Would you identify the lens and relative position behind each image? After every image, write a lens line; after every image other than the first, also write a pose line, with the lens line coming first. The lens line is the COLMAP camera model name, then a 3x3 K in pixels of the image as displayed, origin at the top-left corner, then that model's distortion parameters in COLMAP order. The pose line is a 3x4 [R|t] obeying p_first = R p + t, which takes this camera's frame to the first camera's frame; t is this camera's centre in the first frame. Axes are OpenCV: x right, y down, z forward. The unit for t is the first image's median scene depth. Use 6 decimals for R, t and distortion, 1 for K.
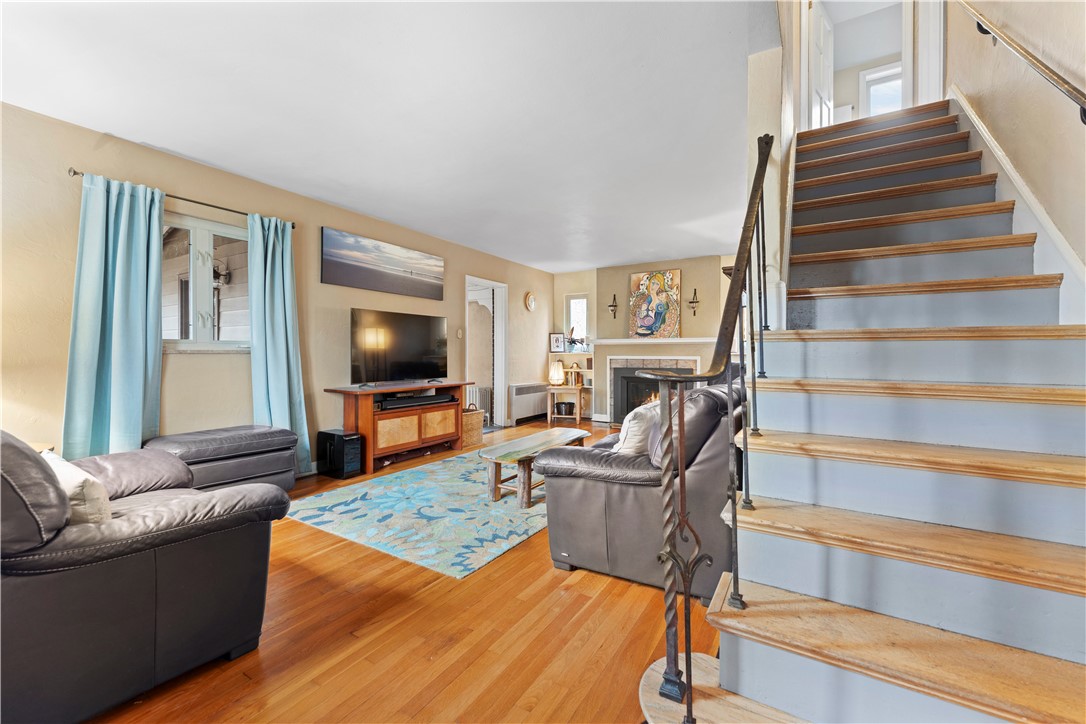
lens RADIAL K [[436.2, 0, 536.5], [0, 436.2, 357.1], [0, 0, 1]] dist [0.001311, 0.000096]
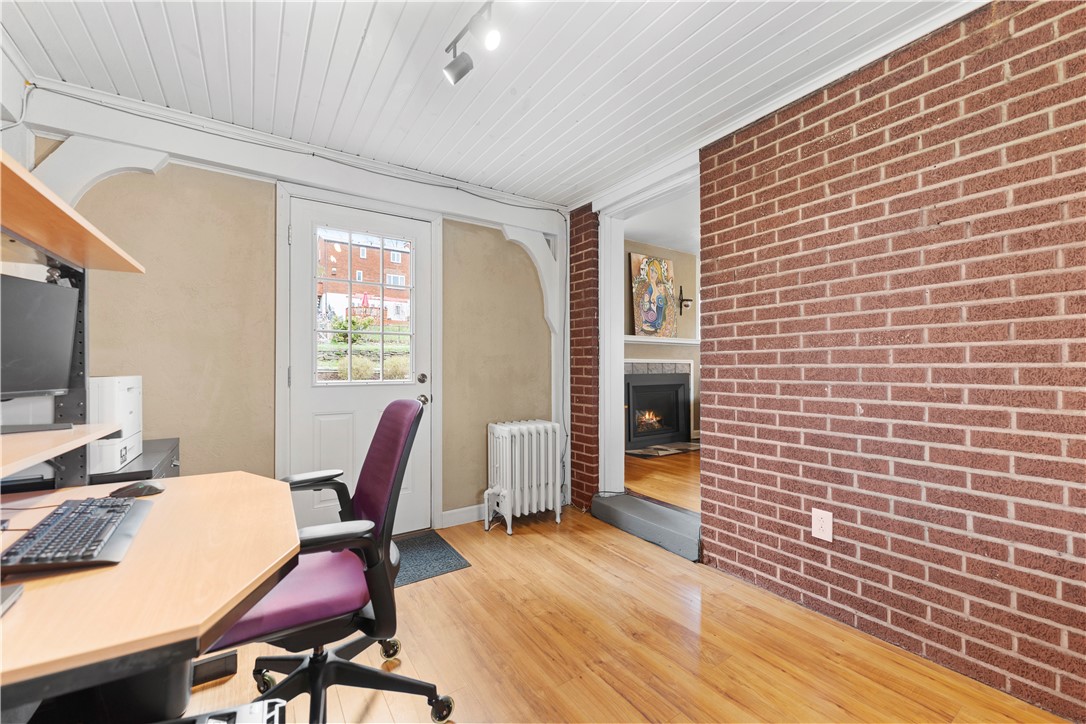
lens RADIAL K [[436.2, 0, 536.5], [0, 436.2, 357.1], [0, 0, 1]] dist [0.001311, 0.000096]
pose [[0.414599, 0.018728, 0.909811, -0.765246], [0.007394, 0.999686, -0.023947, 0.015704], [-0.909974, 0.016656, 0.414331, 1.166039]]
